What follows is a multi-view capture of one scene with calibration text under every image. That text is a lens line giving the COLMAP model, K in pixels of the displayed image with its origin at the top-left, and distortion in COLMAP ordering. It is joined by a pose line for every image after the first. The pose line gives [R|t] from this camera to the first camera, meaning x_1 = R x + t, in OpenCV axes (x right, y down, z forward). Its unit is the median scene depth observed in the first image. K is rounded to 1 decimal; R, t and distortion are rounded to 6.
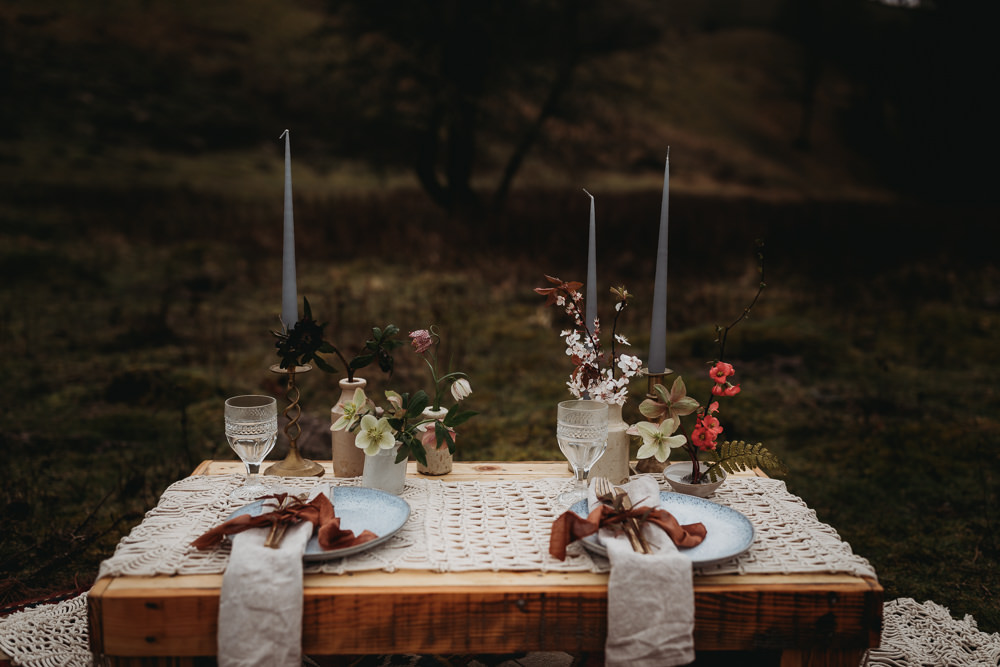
lens RADIAL K [[971.3, 0, 500.1], [0, 971.3, 325.9], [0, 0, 1]] dist [0.024212, 0.000000]
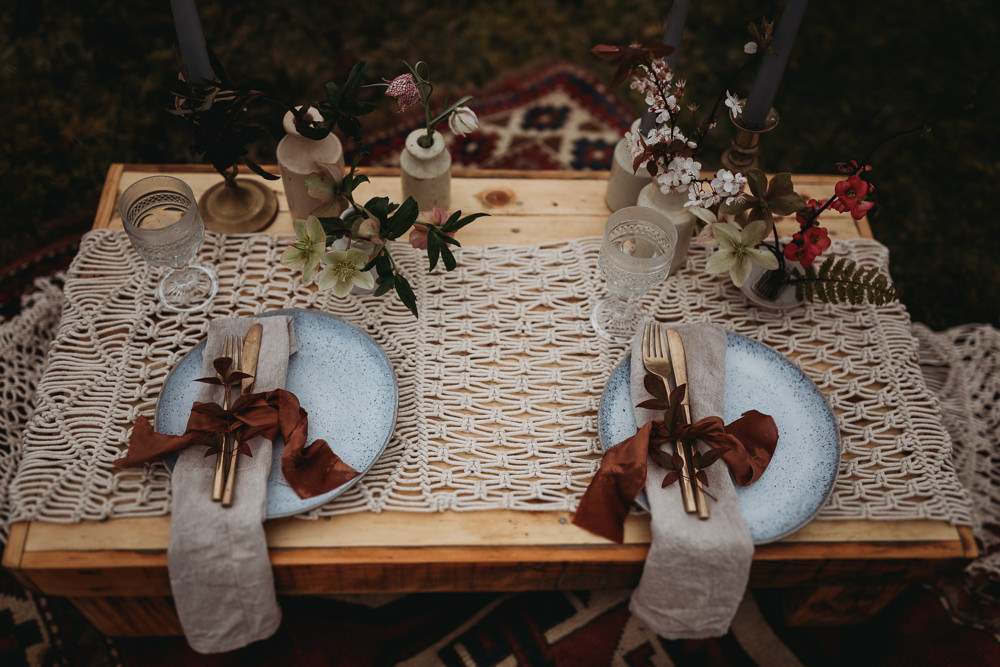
lens RADIAL K [[971.3, 0, 499.9], [0, 971.3, 336.1], [0, 0, 1]] dist [0.024212, 0.000000]
pose [[0.999130, 0.032569, 0.026049, -0.037255], [-0.041302, 0.686021, 0.726409, -0.433305], [0.005788, -0.726853, 0.686769, 0.555701]]
